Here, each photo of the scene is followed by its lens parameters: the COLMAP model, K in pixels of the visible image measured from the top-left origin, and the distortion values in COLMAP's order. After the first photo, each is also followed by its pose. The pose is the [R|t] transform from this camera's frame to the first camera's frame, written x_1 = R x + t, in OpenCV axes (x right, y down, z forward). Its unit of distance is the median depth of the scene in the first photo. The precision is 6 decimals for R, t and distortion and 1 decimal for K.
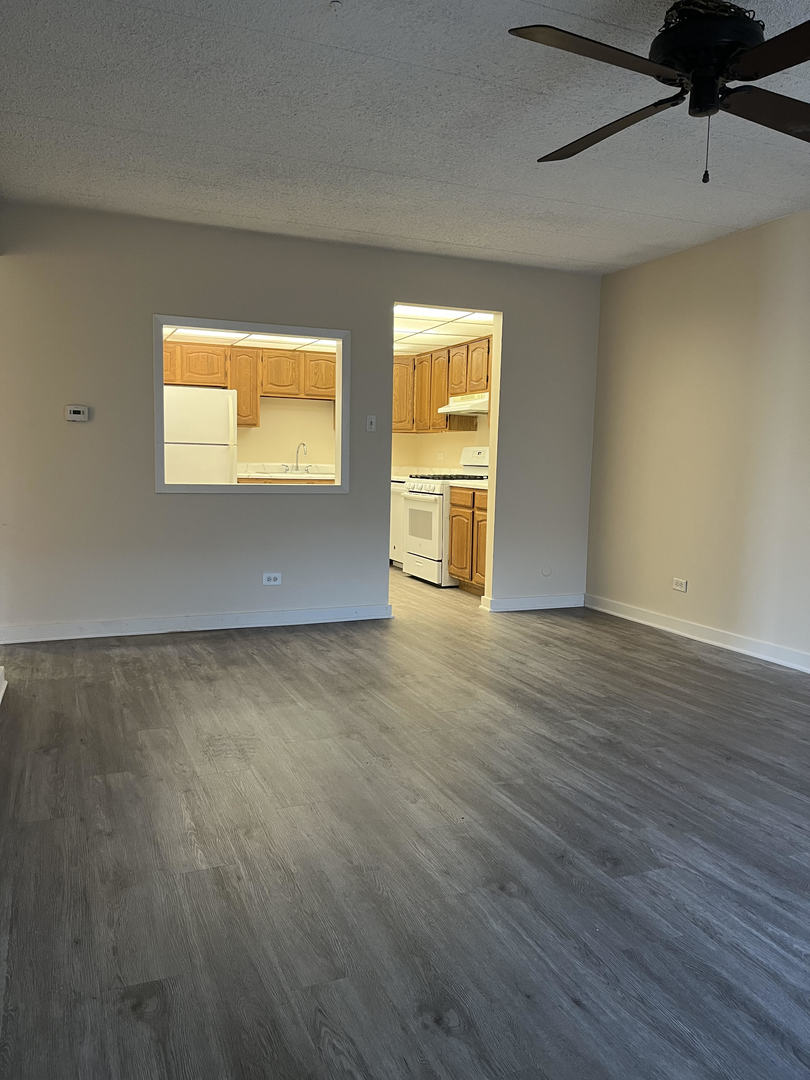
lens RADIAL K [[817.3, 0, 398.1], [0, 817.3, 541.7], [0, 0, 1]] dist [0.051147, -0.064870]
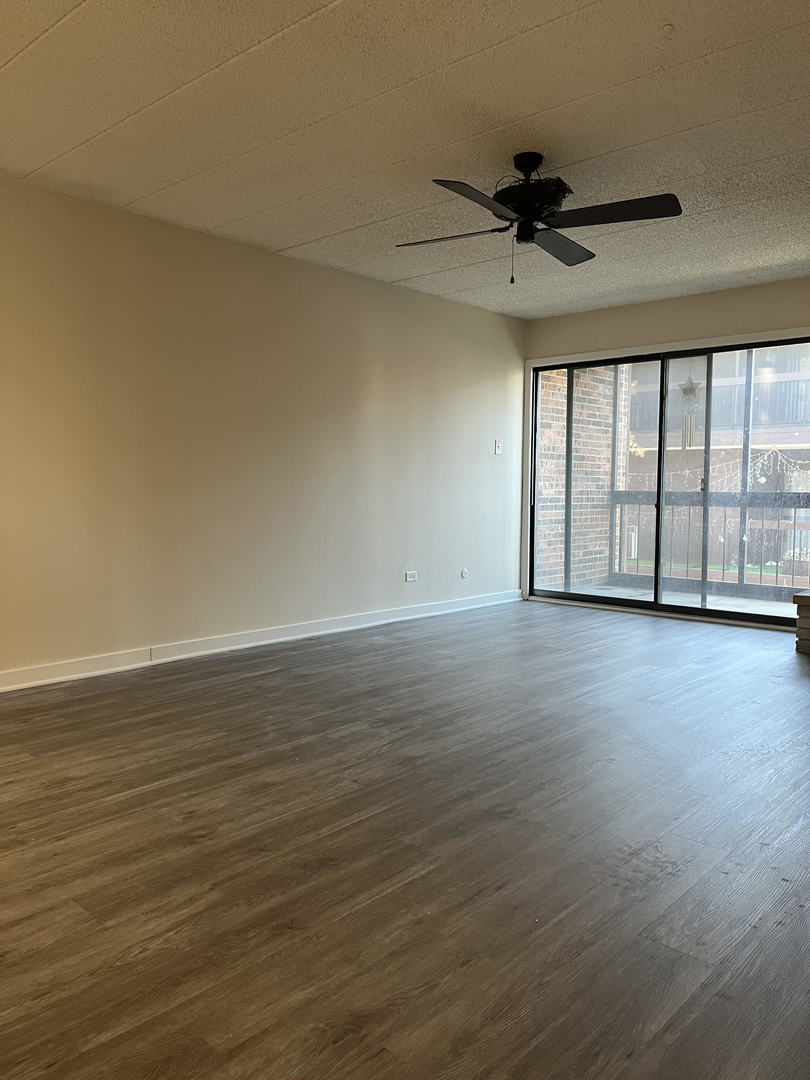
lens RADIAL K [[817.3, 0, 408.8], [0, 817.3, 539.3], [0, 0, 1]] dist [0.051147, -0.064870]
pose [[-0.434640, -0.082423, 0.896825, -0.594933], [0.075628, 0.988946, 0.127542, -0.109914], [-0.897423, 0.123260, -0.423602, 1.165658]]
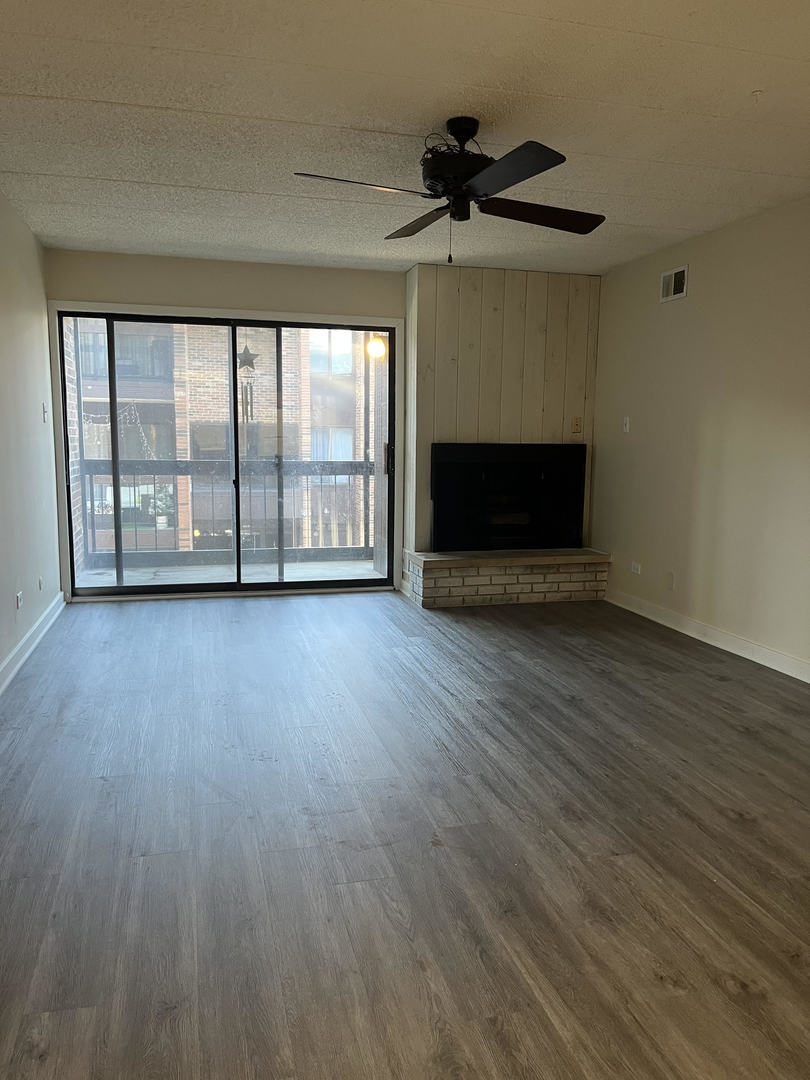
lens RADIAL K [[817.3, 0, 410.5], [0, 817.3, 539.1], [0, 0, 1]] dist [0.051147, -0.064870]
pose [[-0.991042, -0.048728, 0.124344, 0.151622], [-0.019183, 0.973344, 0.228548, -0.187846], [-0.132166, 0.224116, -0.965559, 1.507353]]
